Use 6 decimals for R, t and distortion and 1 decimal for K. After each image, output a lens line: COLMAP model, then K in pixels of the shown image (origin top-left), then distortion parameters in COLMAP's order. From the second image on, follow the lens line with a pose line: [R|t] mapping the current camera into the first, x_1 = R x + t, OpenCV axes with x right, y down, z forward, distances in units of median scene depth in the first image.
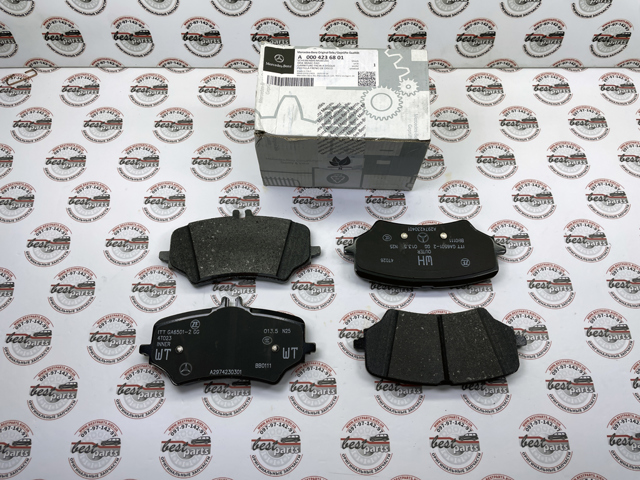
lens RADIAL K [[487.6, 0, 322.8], [0, 487.6, 238.3], [0, 0, 1]] dist [0.078937, -0.108976]
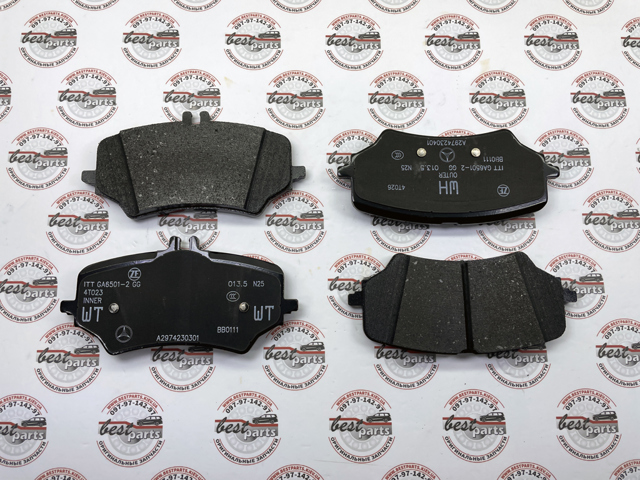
lens RADIAL K [[487.6, 0, 322.8], [0, 487.6, 238.3], [0, 0, 1]] dist [0.078937, -0.108976]
pose [[0.999887, 0.005534, 0.013996, 0.012432], [-0.008501, 0.975061, 0.221775, -0.042980], [-0.012419, -0.221869, 0.974997, 0.283723]]
